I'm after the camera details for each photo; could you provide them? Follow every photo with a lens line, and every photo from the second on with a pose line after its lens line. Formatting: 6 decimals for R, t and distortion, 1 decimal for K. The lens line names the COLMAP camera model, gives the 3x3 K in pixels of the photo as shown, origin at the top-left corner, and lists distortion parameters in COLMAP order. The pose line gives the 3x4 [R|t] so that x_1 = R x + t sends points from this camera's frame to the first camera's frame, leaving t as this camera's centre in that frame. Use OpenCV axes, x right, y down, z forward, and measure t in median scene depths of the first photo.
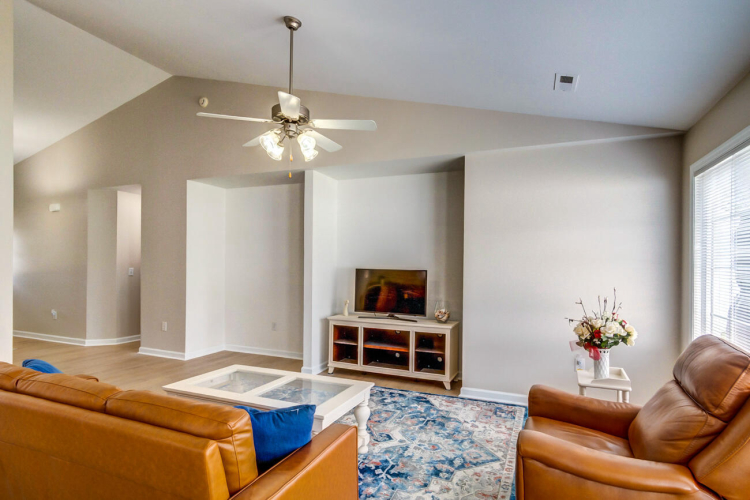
lens RADIAL K [[400.1, 0, 371.4], [0, 400.1, 263.7], [0, 0, 1]] dist [0.005079, 0.003103]
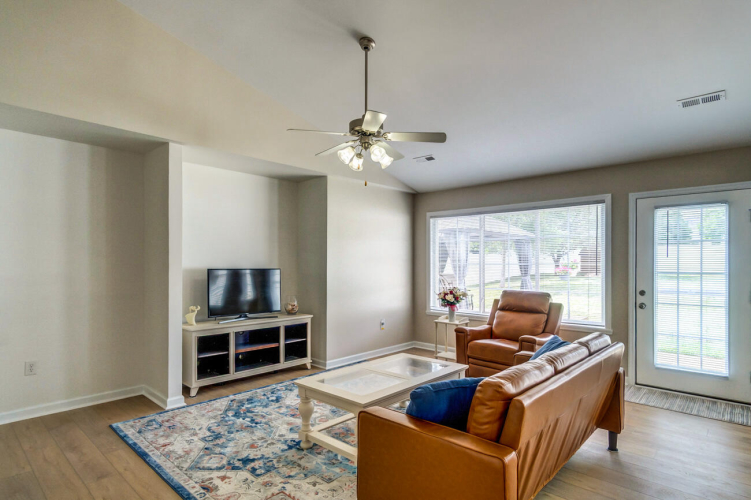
lens RADIAL K [[406.0, 0, 375.5], [0, 406.0, 250.0], [0, 0, 1]] dist [0.000017, 0.000176]
pose [[0.357837, 0.014971, 0.933664, -0.823629], [0.003170, 0.999846, -0.017248, -0.016321], [-0.933779, 0.009132, 0.357734, 0.366273]]
